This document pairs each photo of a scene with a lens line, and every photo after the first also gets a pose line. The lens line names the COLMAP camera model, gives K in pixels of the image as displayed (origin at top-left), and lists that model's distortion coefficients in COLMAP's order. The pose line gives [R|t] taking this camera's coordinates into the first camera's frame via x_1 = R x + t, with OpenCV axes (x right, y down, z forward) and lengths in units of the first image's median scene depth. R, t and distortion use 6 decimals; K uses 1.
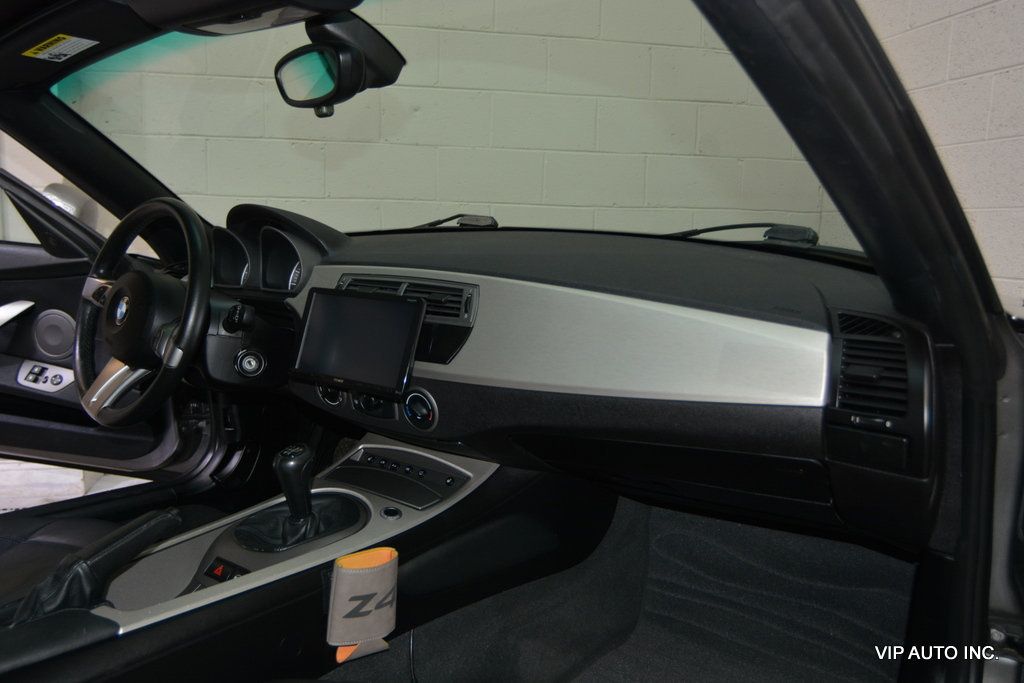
lens RADIAL K [[766.5, 0, 512.0], [0, 766.5, 341.5], [0, 0, 1]] dist [-0.015746, -0.001749]
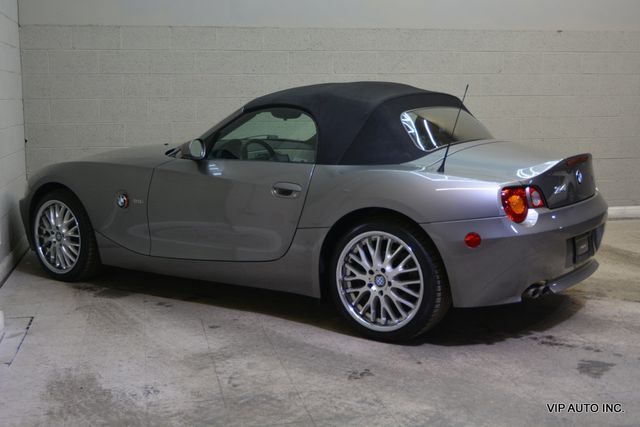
lens RADIAL K [[814.5, 0, 320.0], [0, 814.5, 213.5], [0, 0, 1]] dist [-0.013956, -0.002120]
pose [[-0.046073, -0.159501, 0.986122, -2.156091], [0.159898, 0.973264, 0.164892, -0.205733], [-0.986058, 0.165277, -0.019338, 0.379448]]
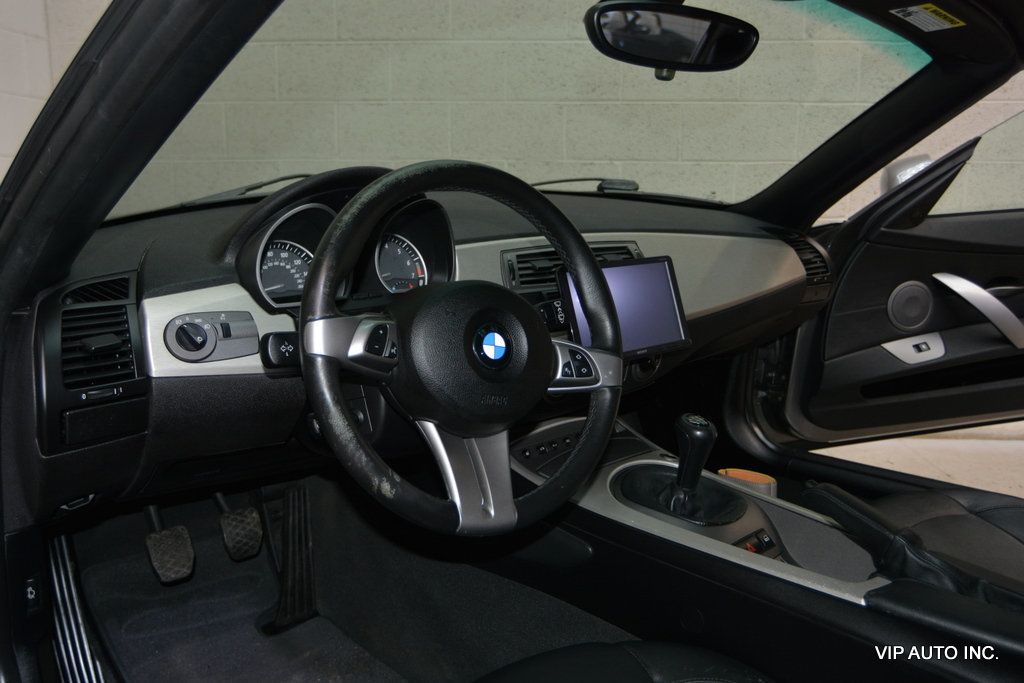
lens RADIAL K [[868.8, 0, 512.0], [0, 868.8, 341.5], [0, 0, 1]] dist [-0.175532, 0.266893]
pose [[0.191851, -0.204086, 0.959970, -0.539499], [0.158548, 0.971737, 0.174902, -0.074119], [-0.968533, 0.118646, 0.218786, 0.383672]]
